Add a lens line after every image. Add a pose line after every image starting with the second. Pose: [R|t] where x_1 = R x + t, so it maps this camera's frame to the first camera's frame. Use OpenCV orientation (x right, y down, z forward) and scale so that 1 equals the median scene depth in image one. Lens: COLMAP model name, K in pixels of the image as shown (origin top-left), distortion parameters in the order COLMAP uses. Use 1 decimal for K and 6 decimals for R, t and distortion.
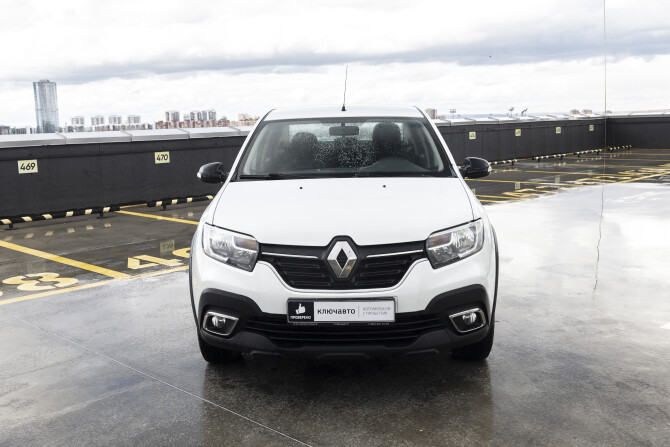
lens RADIAL K [[684.1, 0, 339.7], [0, 684.1, 225.3], [0, 0, 1]] dist [0.003818, 0.000000]
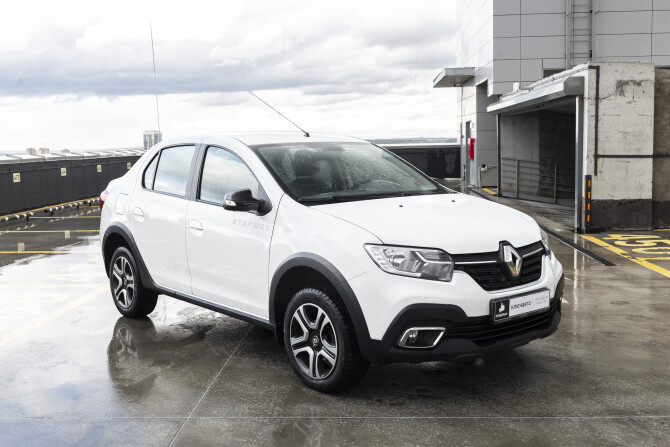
lens RADIAL K [[707.8, 0, 334.5], [0, 707.8, 223.4], [0, 0, 1]] dist [-0.010009, 0.000000]
pose [[0.770879, -0.063299, 0.633829, -0.972197], [0.101446, 0.994550, -0.024058, -0.014611], [-0.628851, 0.082846, 0.773099, 0.256720]]
